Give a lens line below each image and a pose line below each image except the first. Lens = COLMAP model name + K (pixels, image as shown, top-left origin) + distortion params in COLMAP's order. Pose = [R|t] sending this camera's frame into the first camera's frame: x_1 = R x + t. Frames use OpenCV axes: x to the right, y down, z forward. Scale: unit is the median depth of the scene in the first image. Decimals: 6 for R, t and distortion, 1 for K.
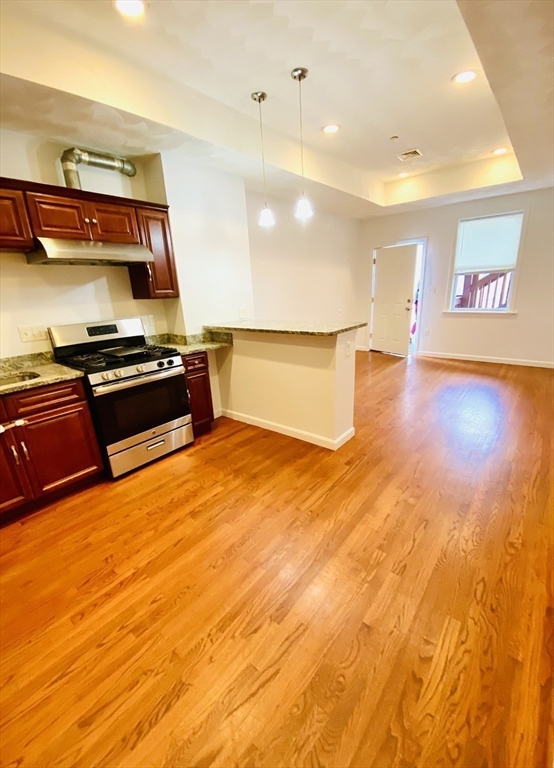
lens RADIAL K [[308.5, 0, 292.9], [0, 308.5, 386.1], [0, 0, 1]] dist [0.025903, -0.024051]
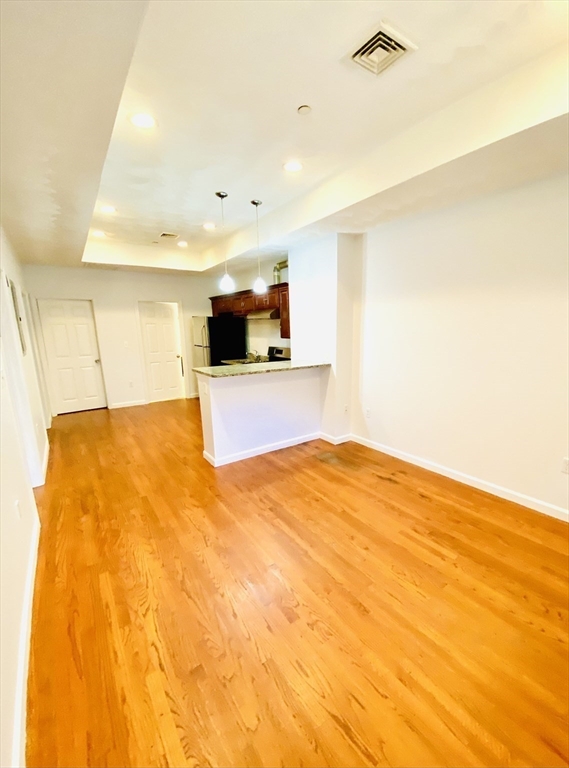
lens RADIAL K [[329.9, 0, 297.0], [0, 329.9, 388.7], [0, 0, 1]] dist [0.023658, -0.019525]
pose [[-0.298454, 0.226509, -0.927156, 1.446027], [-0.263105, 0.914264, 0.308054, -0.693442], [0.917443, 0.335879, -0.213270, 1.778603]]
